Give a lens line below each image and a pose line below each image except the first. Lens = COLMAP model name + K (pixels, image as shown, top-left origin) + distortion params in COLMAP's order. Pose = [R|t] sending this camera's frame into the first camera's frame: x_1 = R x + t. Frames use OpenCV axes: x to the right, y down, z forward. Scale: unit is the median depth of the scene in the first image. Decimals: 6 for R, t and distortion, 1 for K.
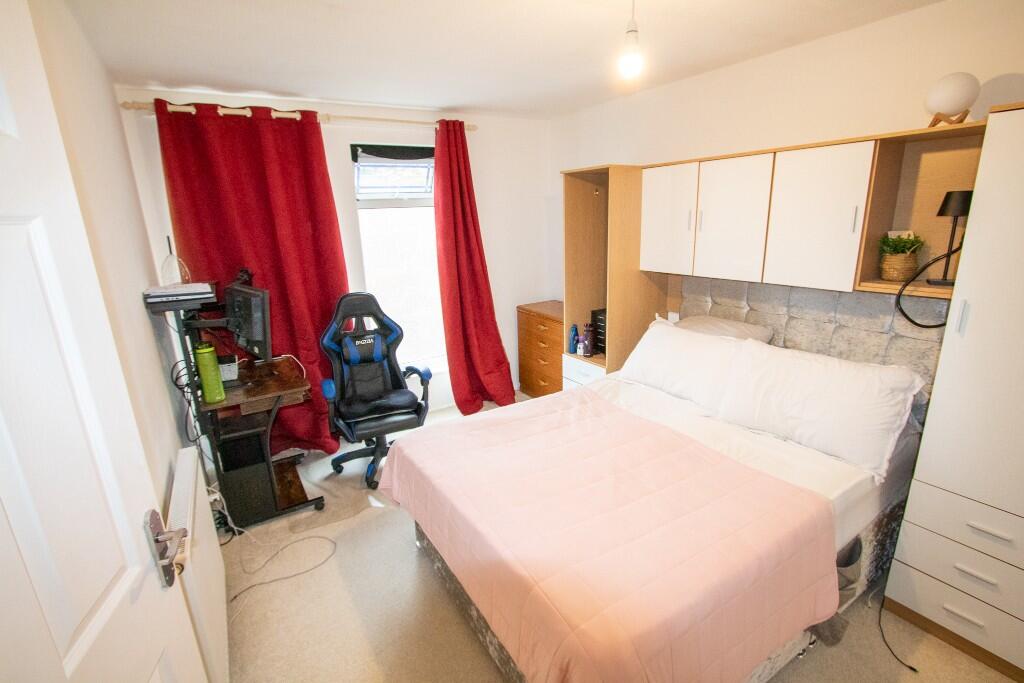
lens RADIAL K [[473.9, 0, 512.4], [0, 473.9, 343.5], [0, 0, 1]] dist [-0.020724, 0.001983]
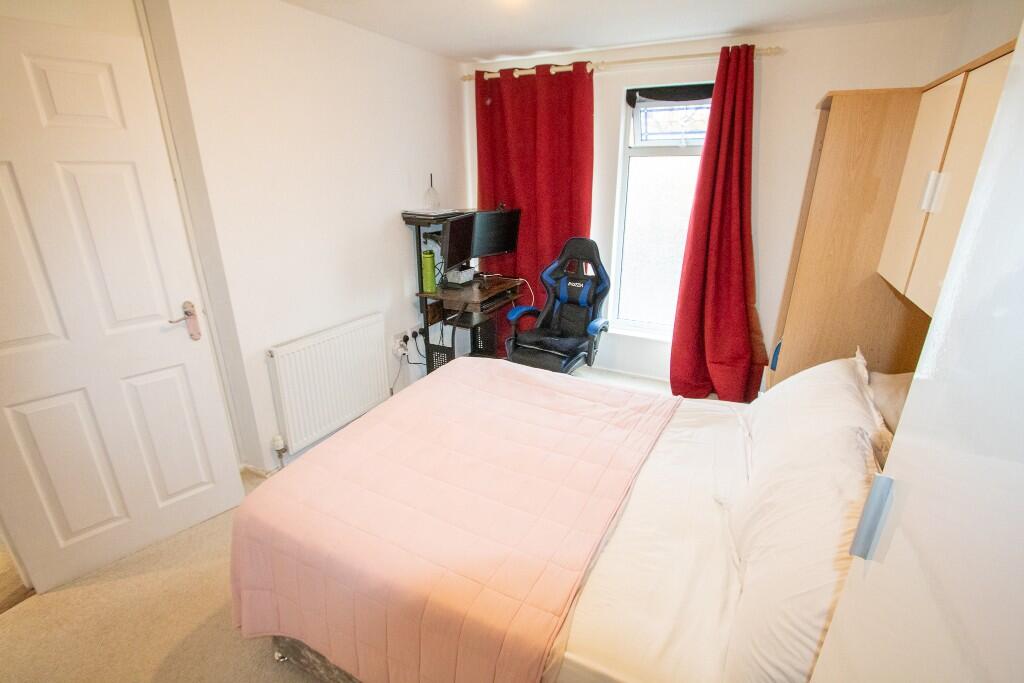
lens RADIAL K [[473.9, 0, 509.9], [0, 473.9, 343.3], [0, 0, 1]] dist [-0.020724, 0.001983]
pose [[0.518276, 0.326645, -0.790375, 0.494963], [-0.242408, 0.942391, 0.230515, -0.088768], [0.820139, 0.072123, 0.567600, 0.276366]]
